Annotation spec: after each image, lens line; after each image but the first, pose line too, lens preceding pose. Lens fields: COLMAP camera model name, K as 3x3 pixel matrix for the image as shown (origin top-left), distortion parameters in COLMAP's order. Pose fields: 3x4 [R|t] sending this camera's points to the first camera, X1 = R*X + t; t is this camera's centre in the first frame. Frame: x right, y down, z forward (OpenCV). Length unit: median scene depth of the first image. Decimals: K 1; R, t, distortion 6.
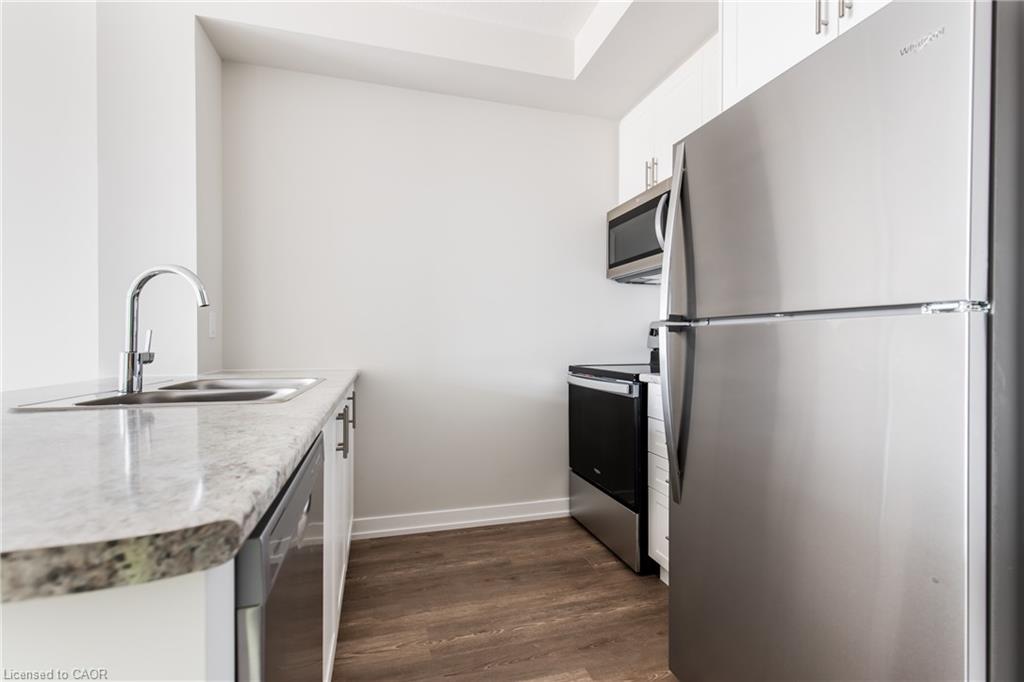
lens RADIAL K [[463.7, 0, 516.8], [0, 463.7, 343.7], [0, 0, 1]] dist [0.001148, -0.000258]
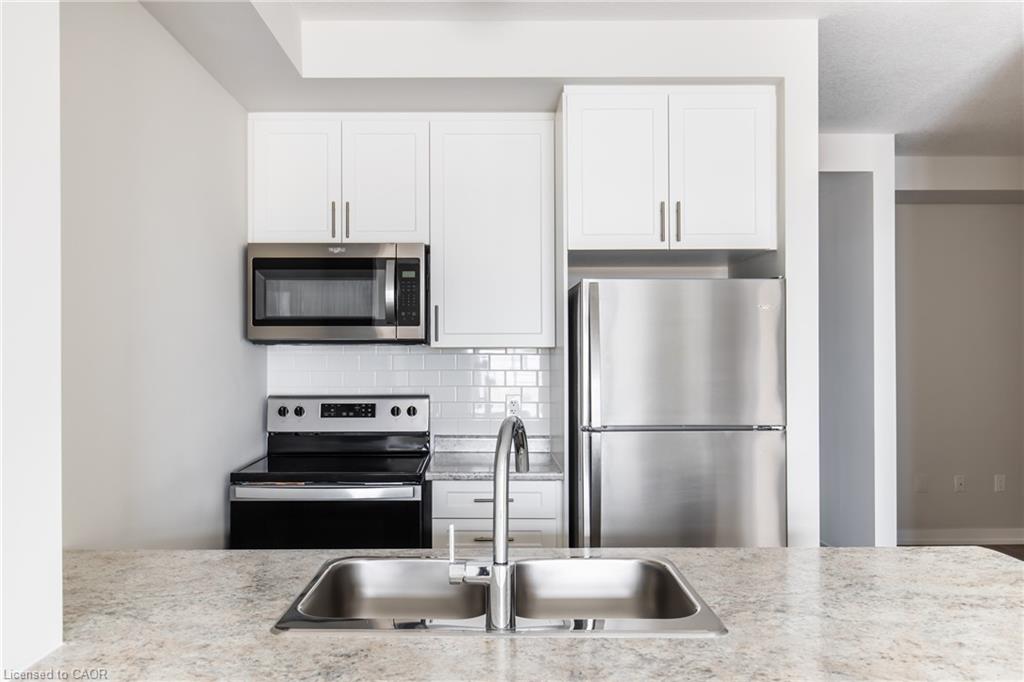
lens RADIAL K [[786.1, 0, 509.8], [0, 786.1, 347.2], [0, 0, 1]] dist [0.000624, -0.003005]
pose [[0.243037, 0.004481, 0.970007, -0.862112], [0.003017, 0.999981, -0.005375, -0.123405], [-0.970012, 0.004233, 0.243019, 0.350369]]
